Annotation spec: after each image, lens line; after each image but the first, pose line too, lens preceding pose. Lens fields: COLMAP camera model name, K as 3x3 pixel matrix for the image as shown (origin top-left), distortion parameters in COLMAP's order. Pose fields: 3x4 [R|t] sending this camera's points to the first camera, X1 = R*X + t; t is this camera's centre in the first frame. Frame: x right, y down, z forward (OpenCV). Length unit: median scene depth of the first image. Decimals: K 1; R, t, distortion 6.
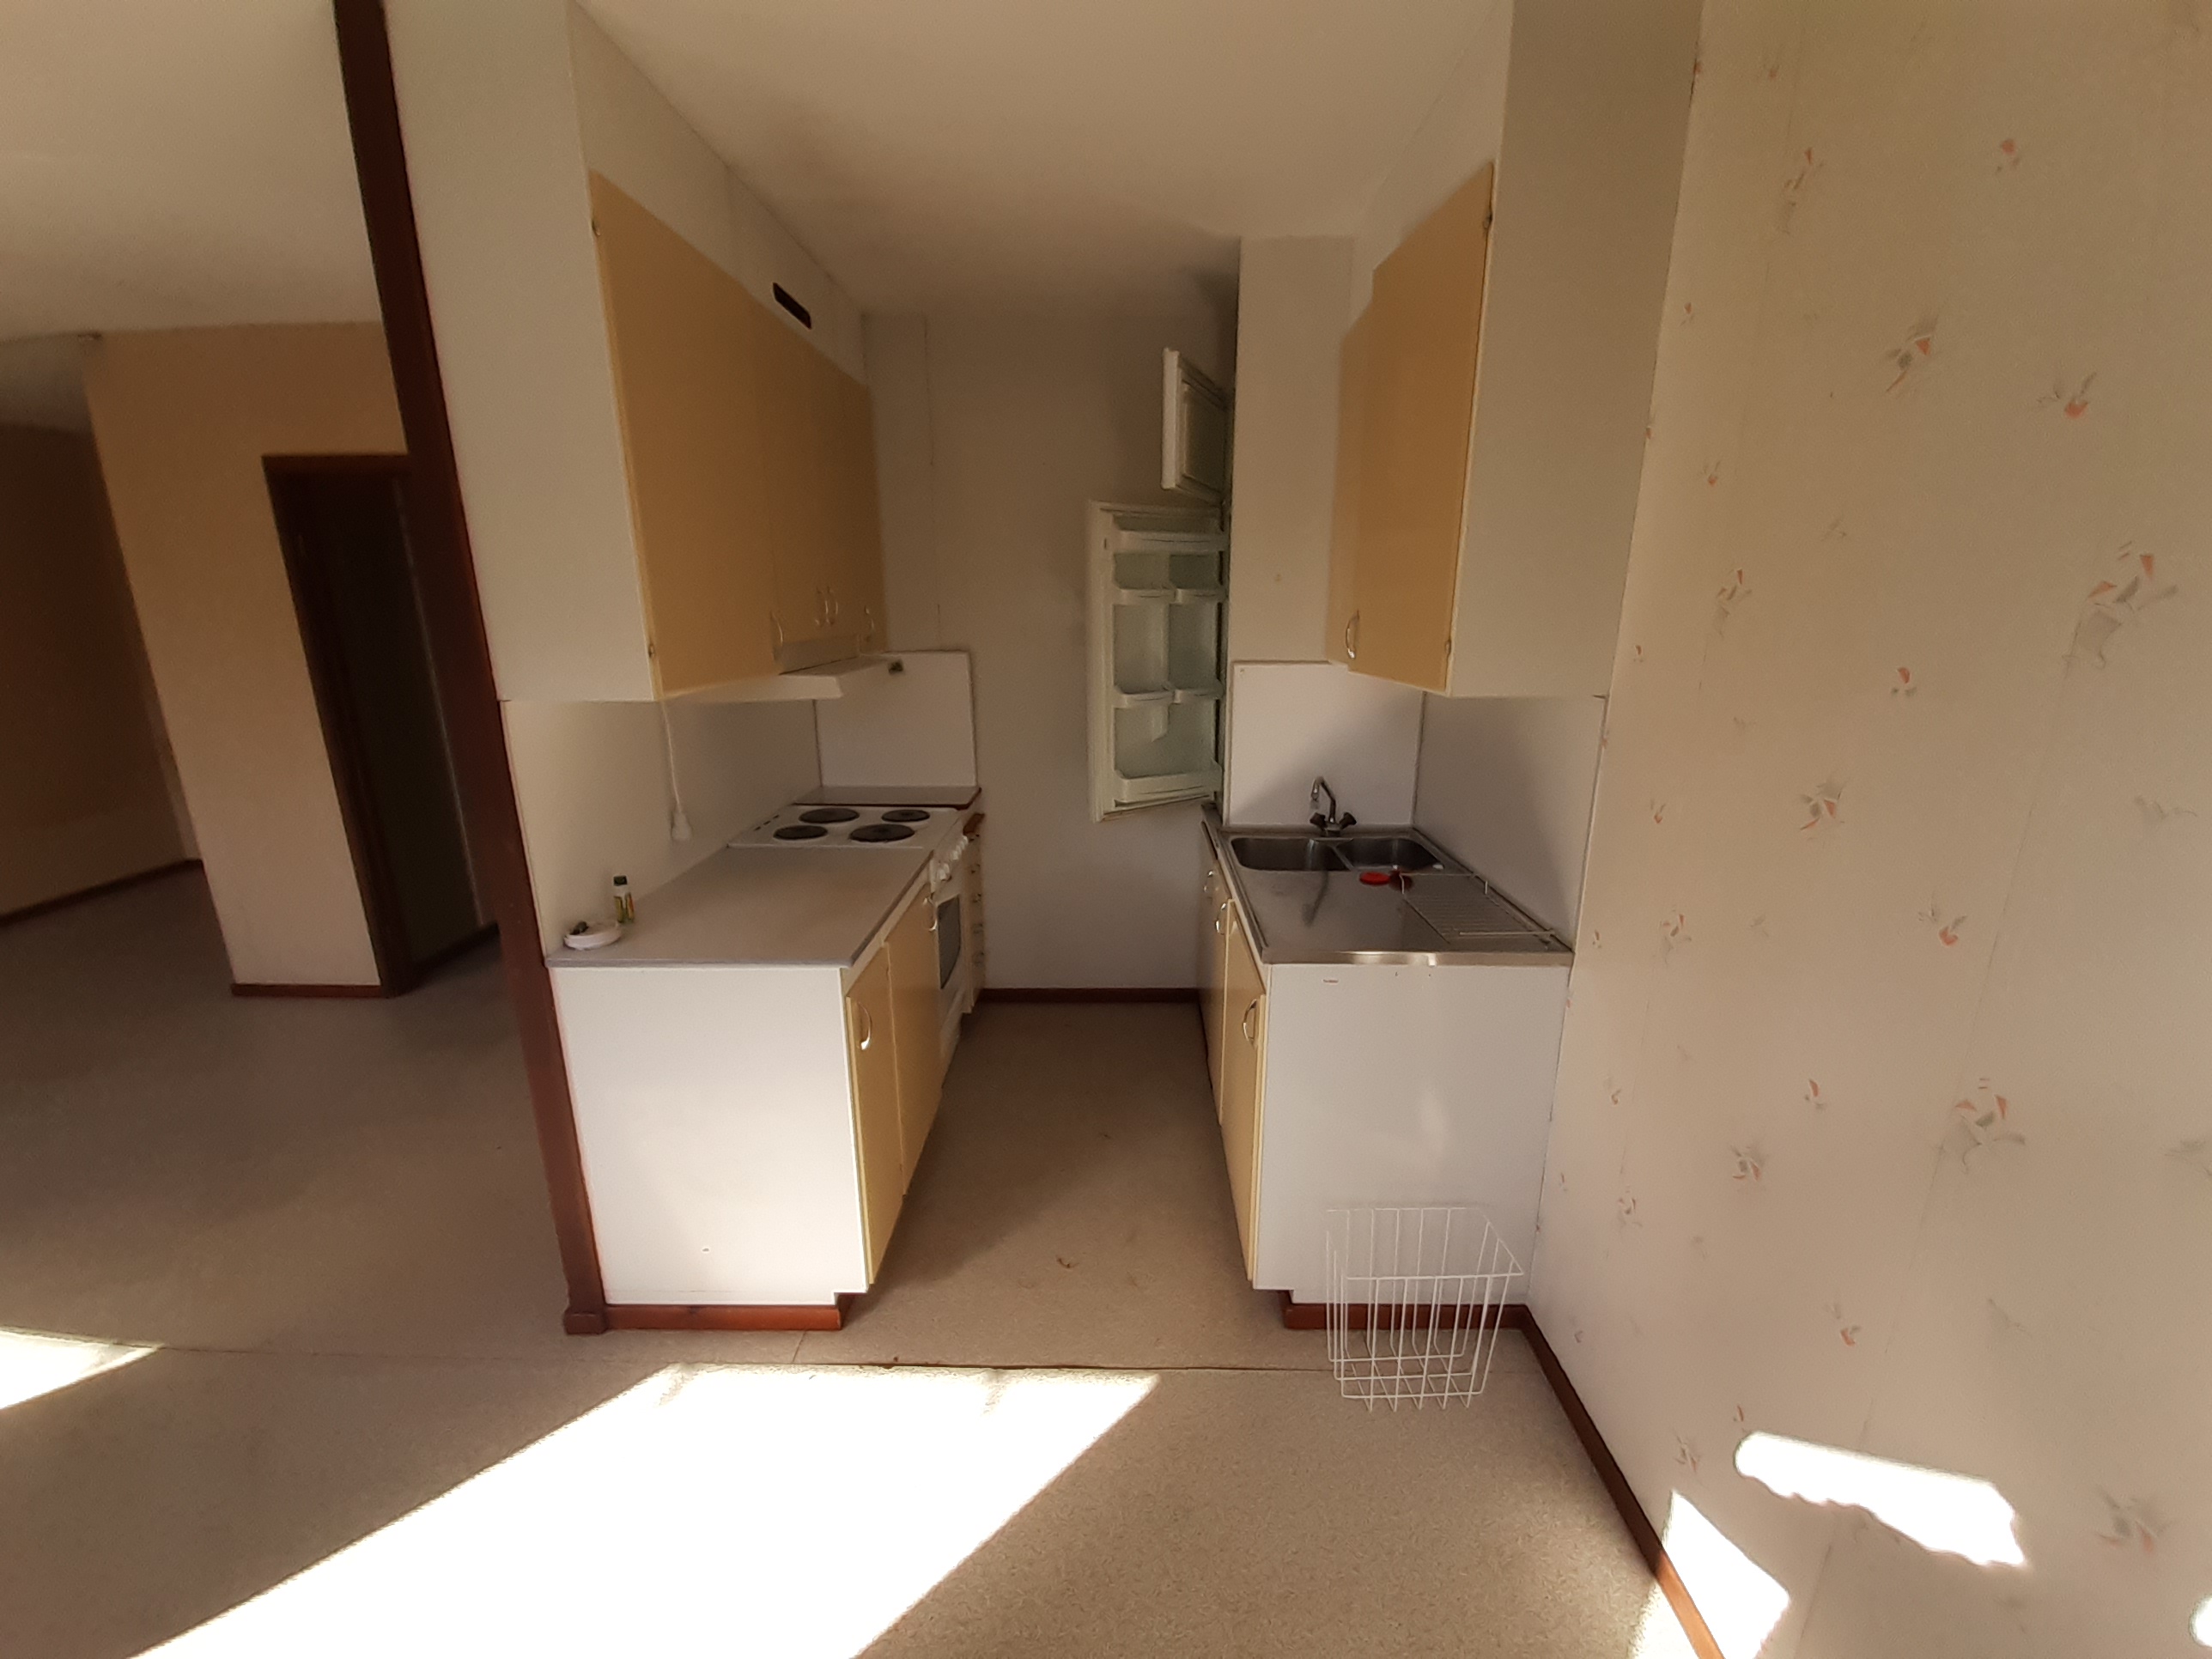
lens RADIAL K [[901.4, 0, 1106.0], [0, 901.4, 829.5], [0, 0, 1]] dist [-0.003329, -0.000753]
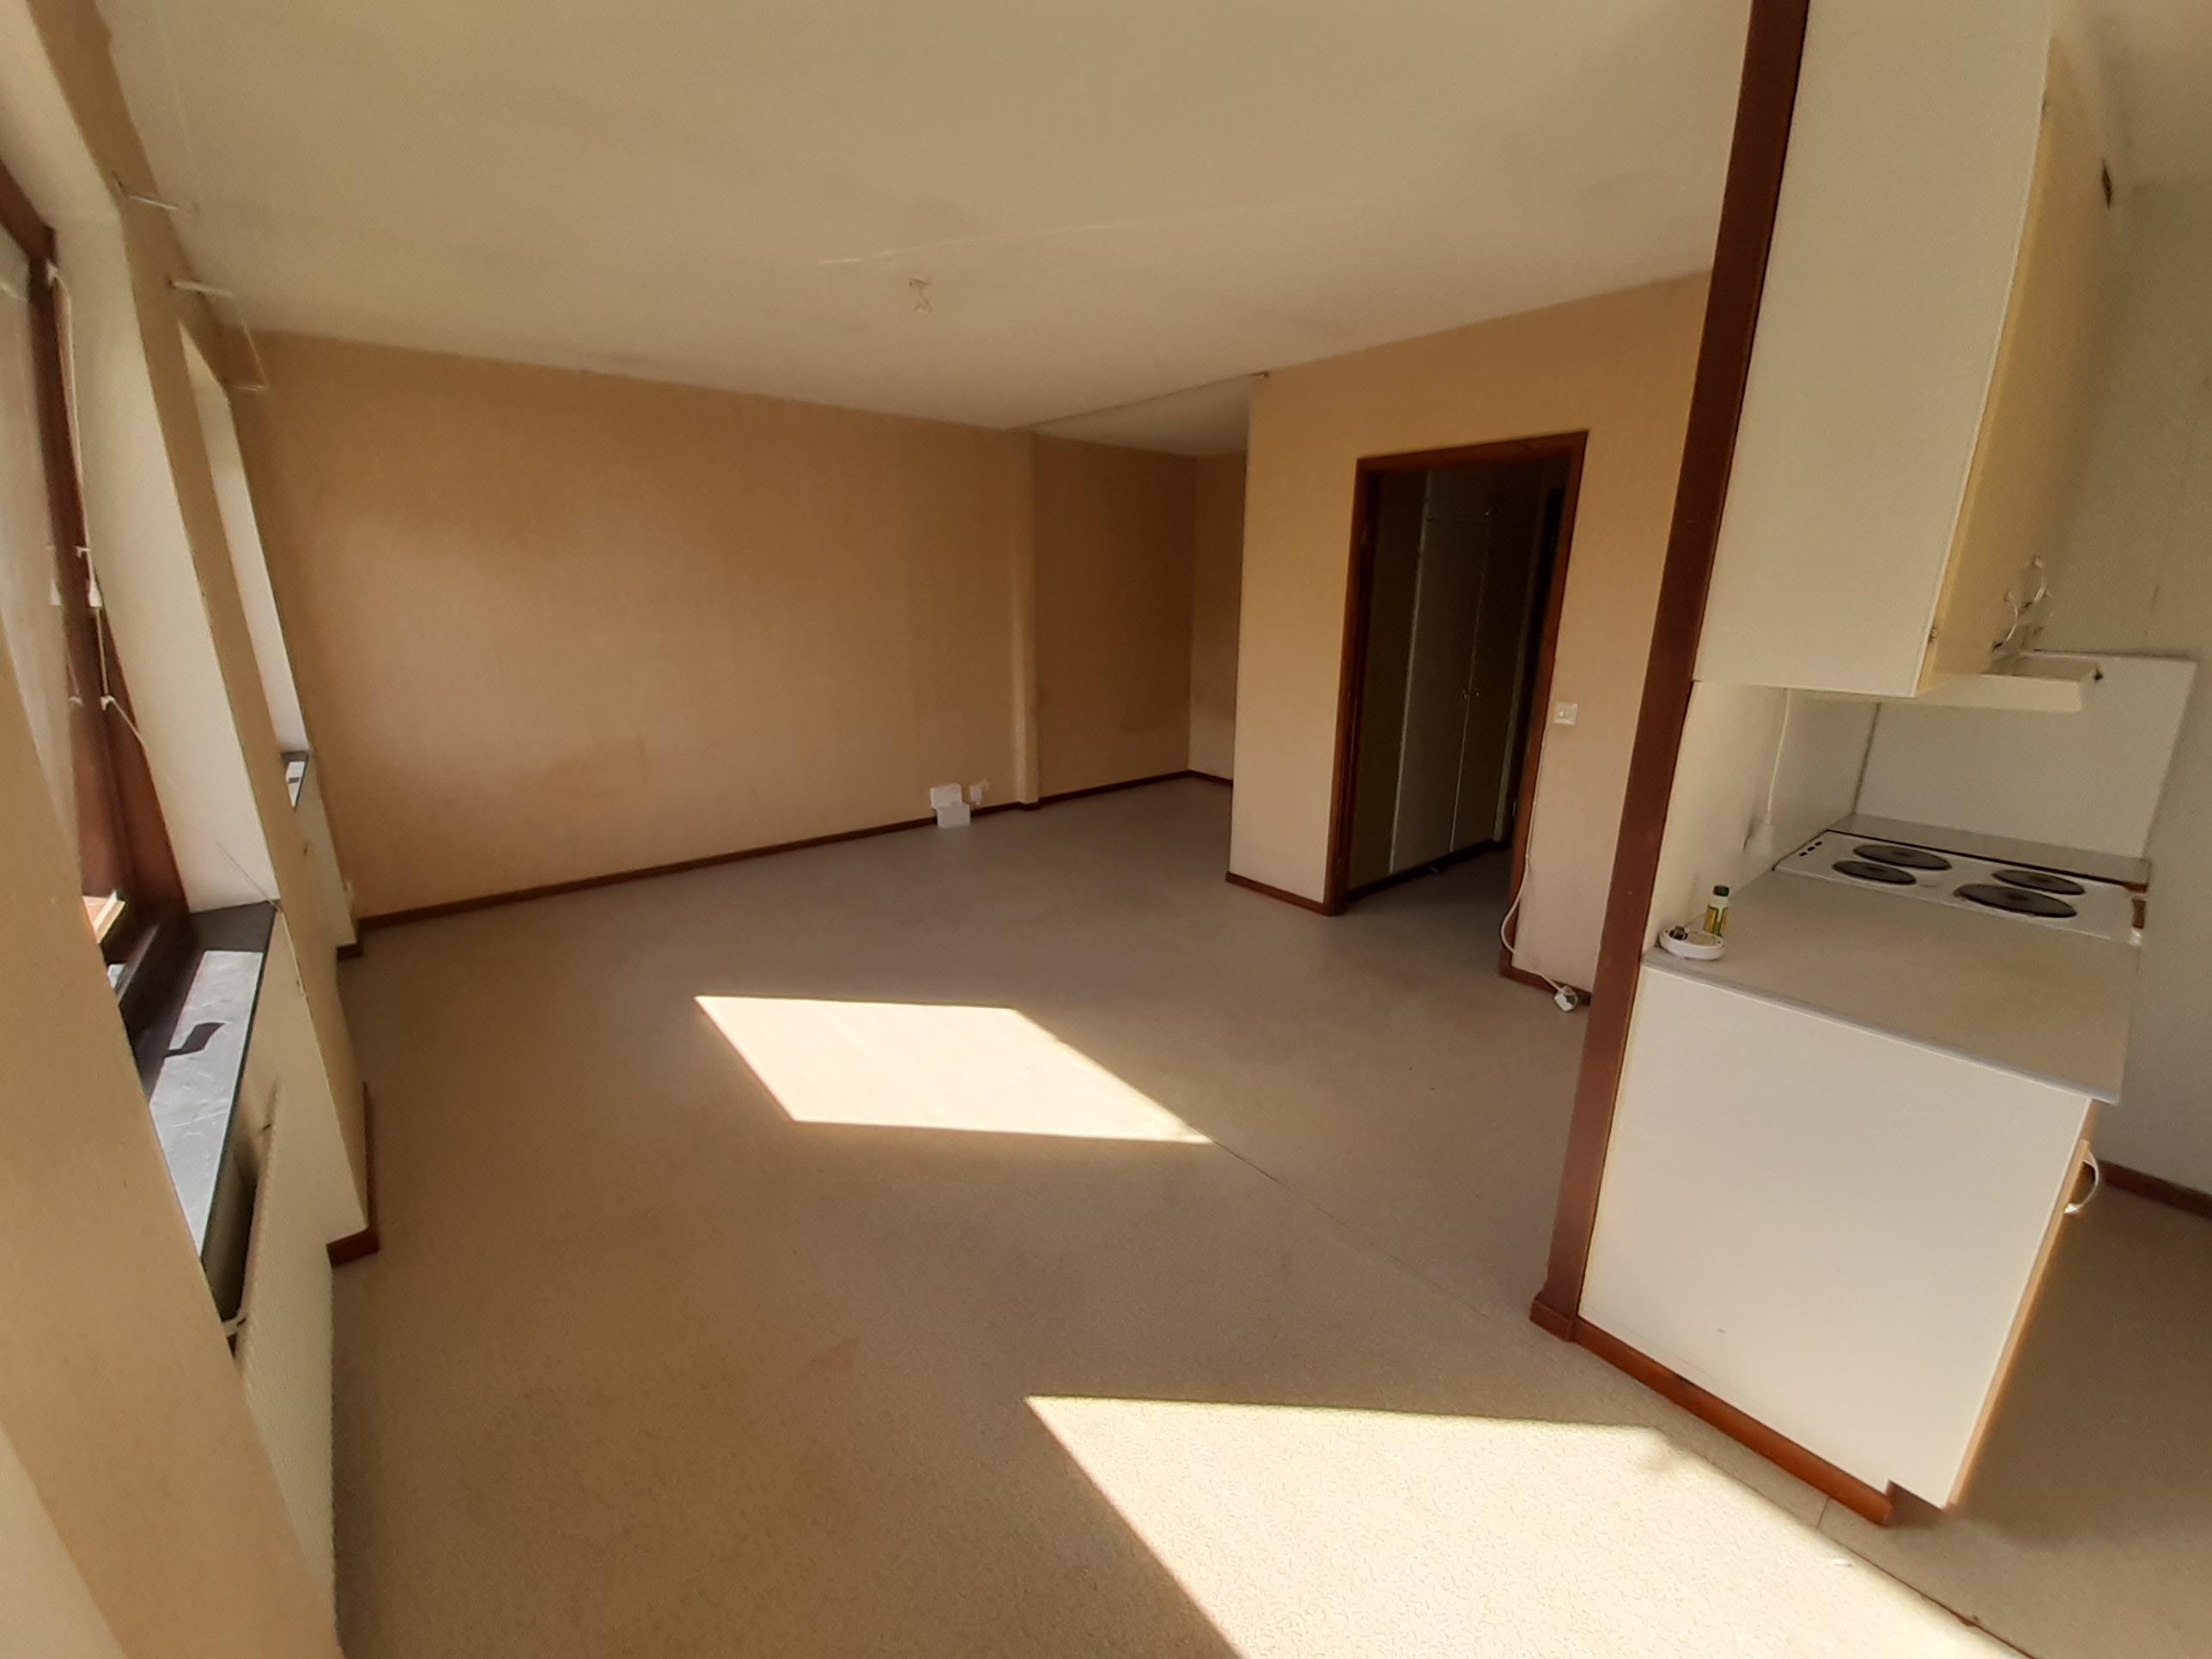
lens RADIAL K [[884.0, 0, 1108.3], [0, 884.0, 836.8], [0, 0, 1]] dist [0.000698, 0.000054]
pose [[0.662067, 0.212995, -0.718541, -0.237298], [-0.196311, 0.974575, 0.108008, 0.021635], [0.723277, 0.069549, 0.687047, -0.029918]]
